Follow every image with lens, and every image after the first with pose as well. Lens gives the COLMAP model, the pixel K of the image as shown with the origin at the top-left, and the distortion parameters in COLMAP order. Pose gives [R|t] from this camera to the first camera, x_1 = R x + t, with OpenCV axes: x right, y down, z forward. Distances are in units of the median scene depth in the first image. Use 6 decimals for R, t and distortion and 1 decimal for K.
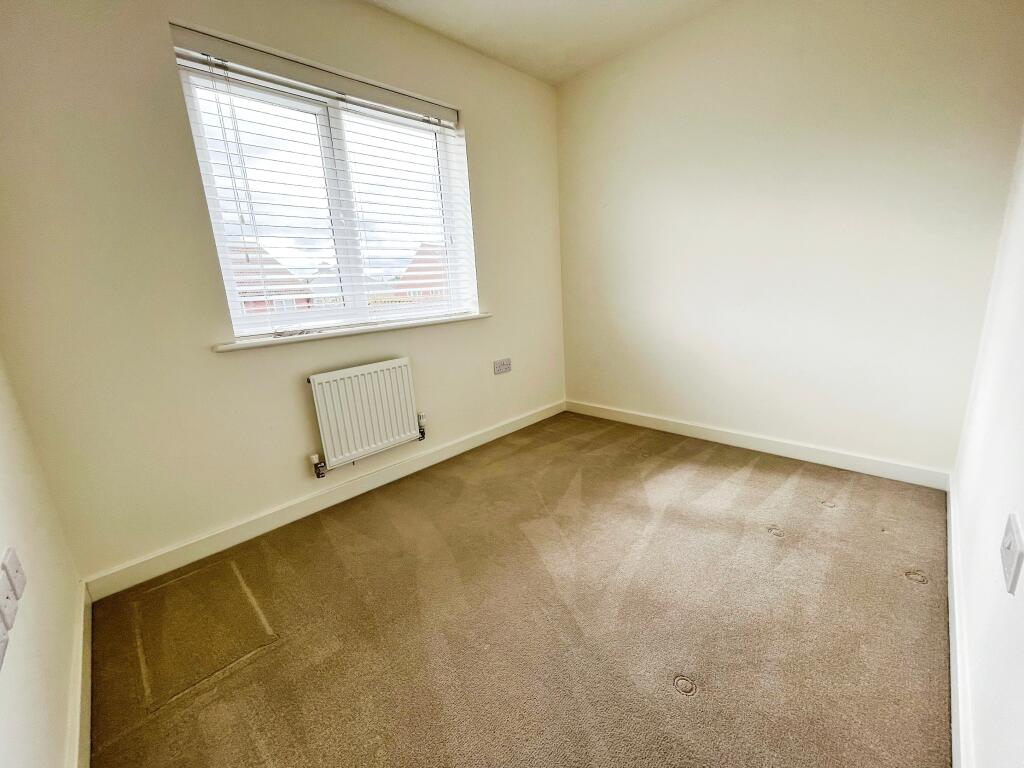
lens RADIAL K [[412.2, 0, 512.0], [0, 412.2, 384.0], [0, 0, 1]] dist [-0.000348, 0.000000]
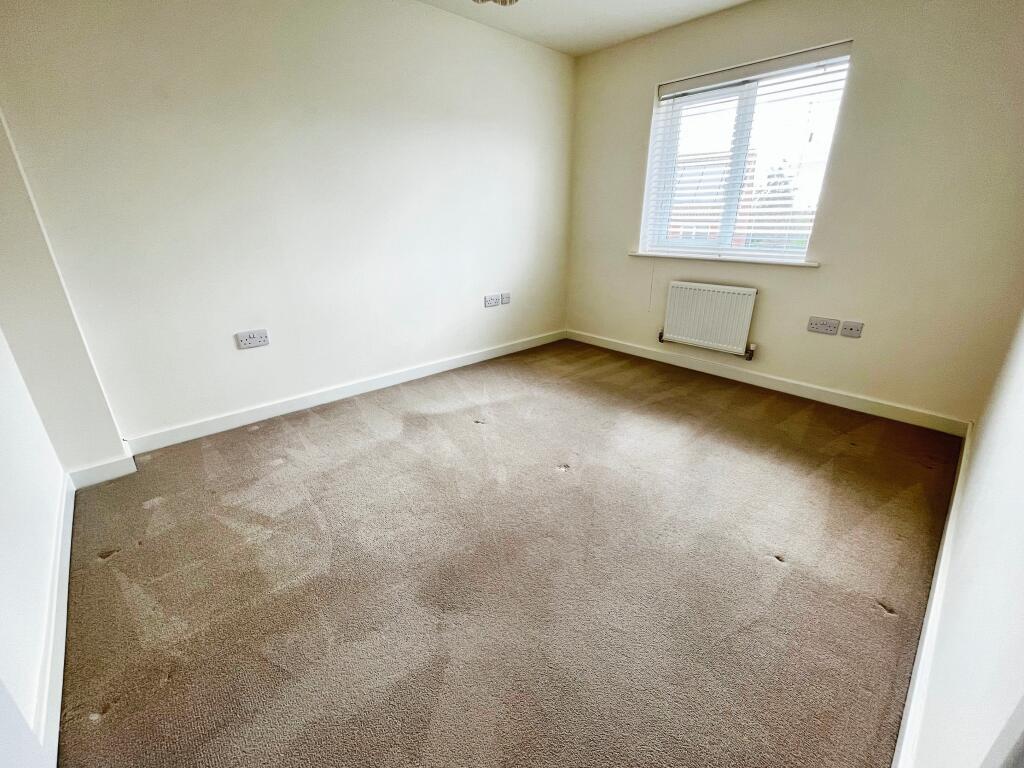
lens RADIAL K [[426.6, 0, 512.0], [0, 426.6, 384.0], [0, 0, 1]] dist [0.000113, 0.000033]
pose [[-0.034302, 0.410923, -0.911024, 1.118912], [-0.225988, 0.884762, 0.407586, -0.179024], [0.973526, 0.219862, 0.062515, 0.317988]]
